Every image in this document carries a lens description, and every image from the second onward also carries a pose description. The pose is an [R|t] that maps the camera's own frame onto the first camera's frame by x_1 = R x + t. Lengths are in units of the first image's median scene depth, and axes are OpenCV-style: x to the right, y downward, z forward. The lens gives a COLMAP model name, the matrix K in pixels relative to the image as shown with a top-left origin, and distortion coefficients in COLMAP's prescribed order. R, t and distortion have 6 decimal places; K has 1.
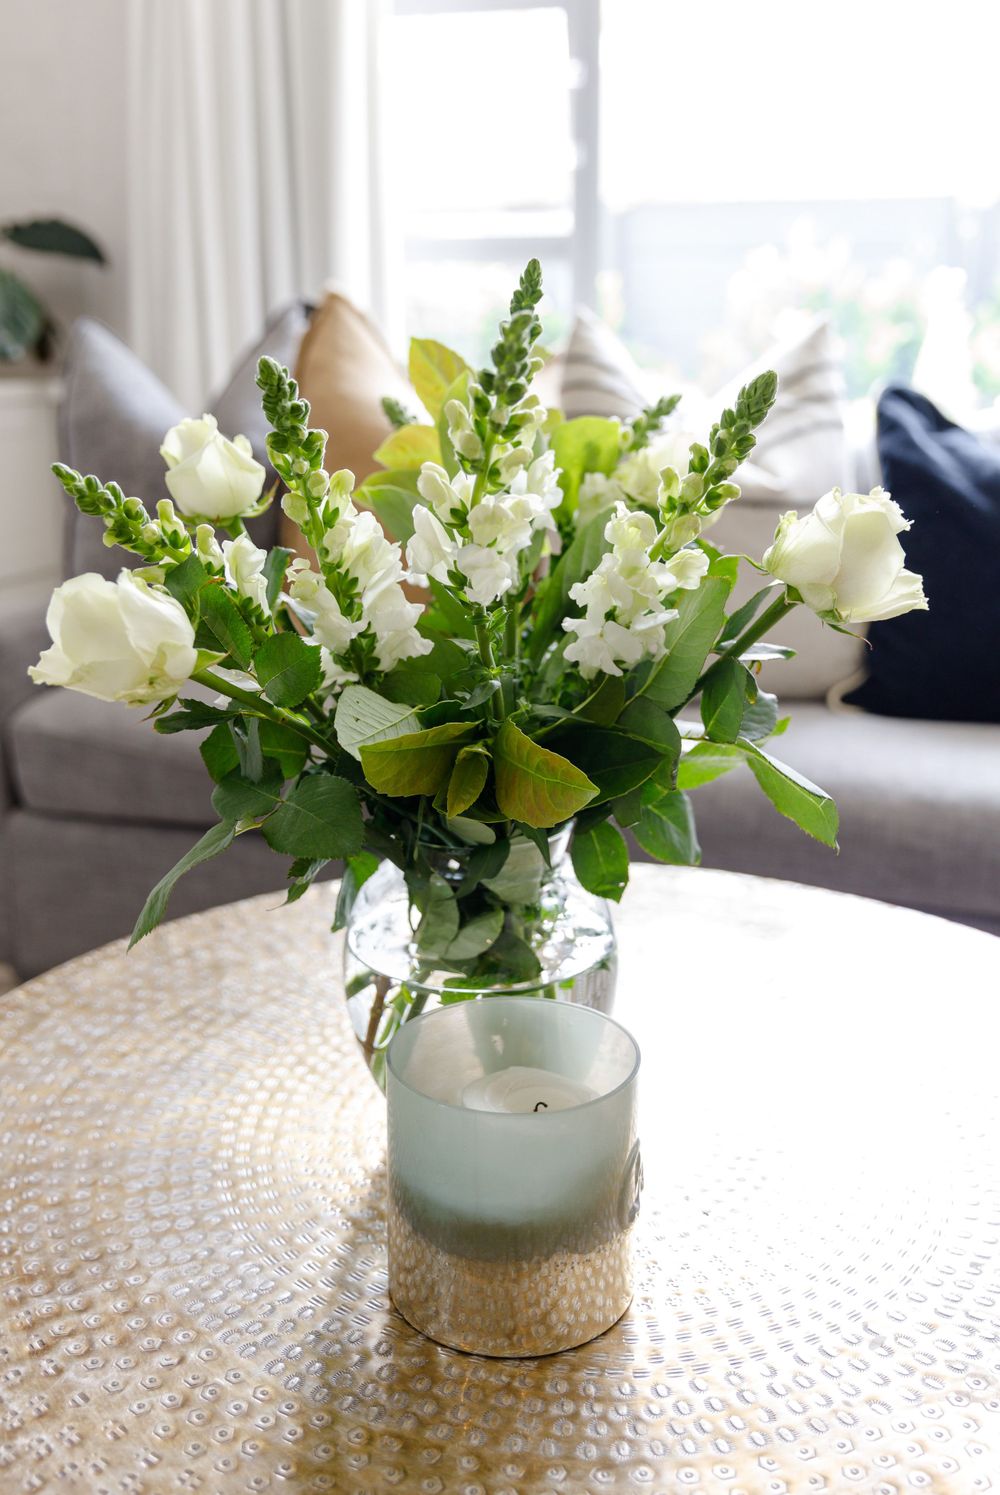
lens RADIAL K [[1684.9, 0, 499.2], [0, 1684.9, 754.9], [0, 0, 1]] dist [-0.005862, 0.000000]
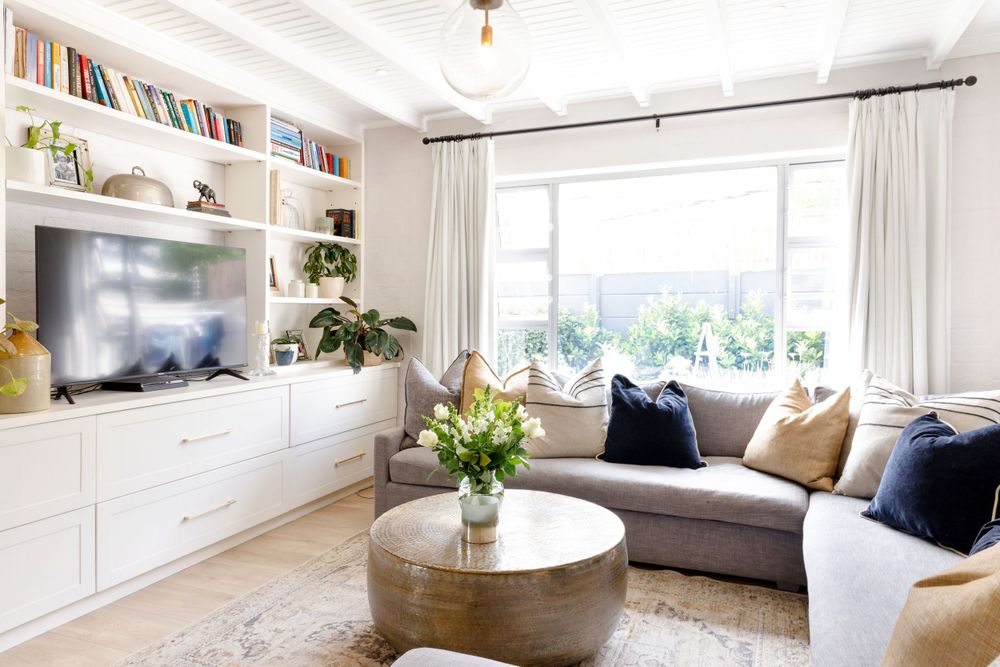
lens RADIAL K [[679.6, 0, 489.8], [0, 679.6, 297.6], [0, 0, 1]] dist [0.013580, -0.008490]
pose [[0.994919, -0.002859, -0.100634, 0.307541], [-0.024583, 0.962438, -0.270386, 0.120984], [0.097627, 0.271486, 0.957478, -1.768027]]
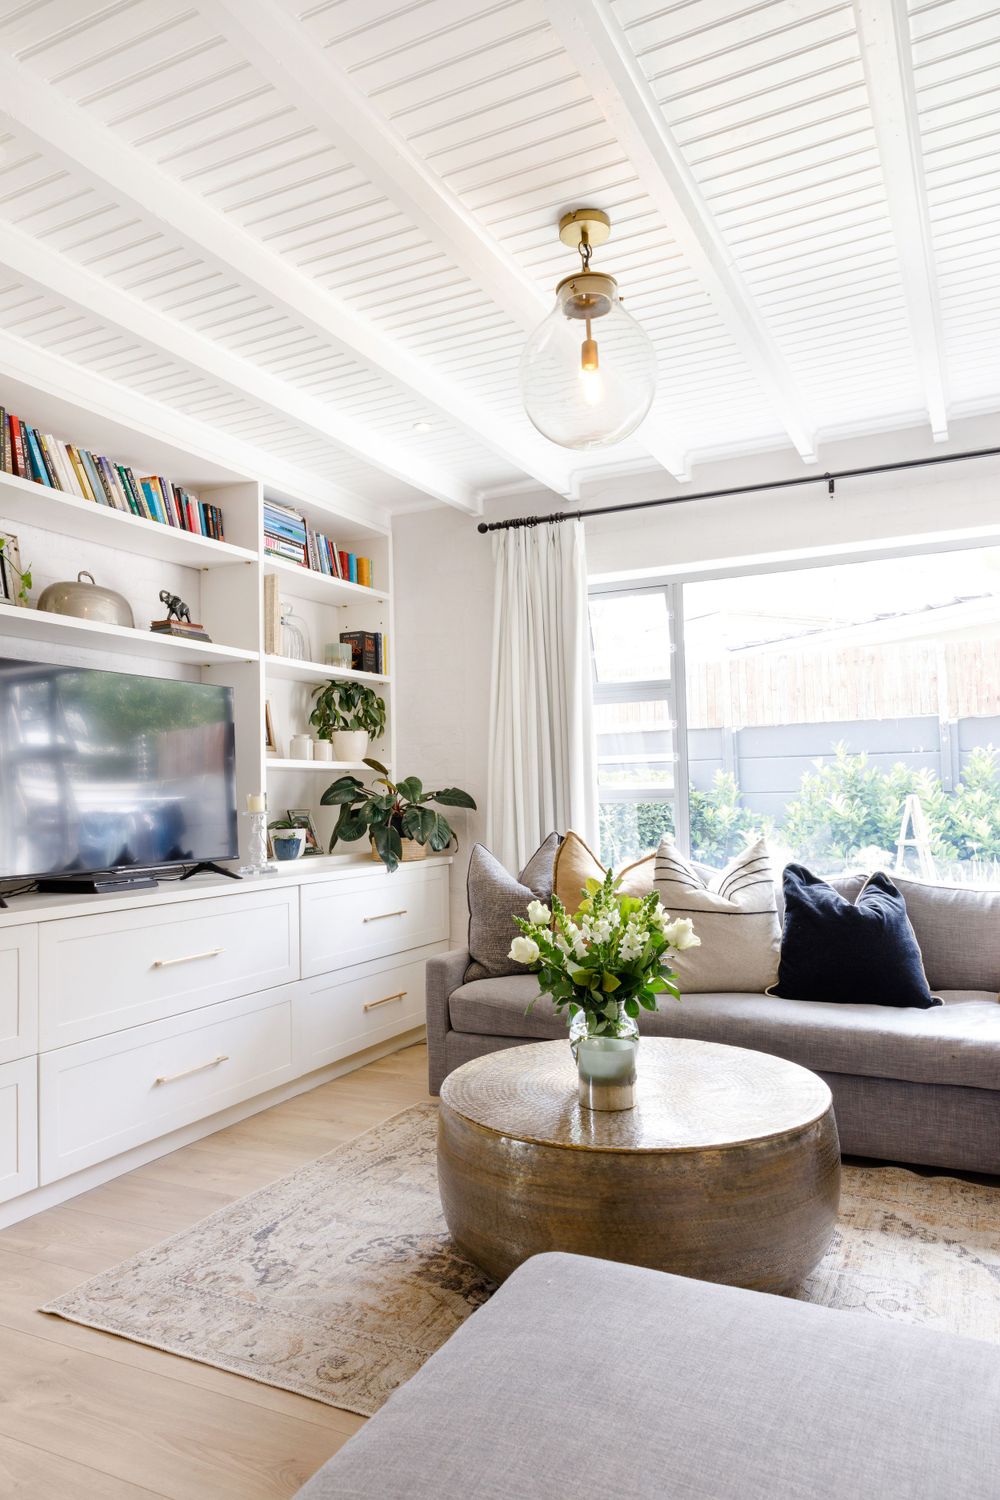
lens RADIAL K [[1019.4, 0, 492.6], [0, 1019.4, 710.8], [0, 0, 1]] dist [0.013580, -0.008490]
pose [[0.984625, -0.036214, -0.170884, 0.194310], [-0.021596, 0.945531, -0.324815, 0.209638], [0.173339, 0.323512, 0.930212, -1.765959]]
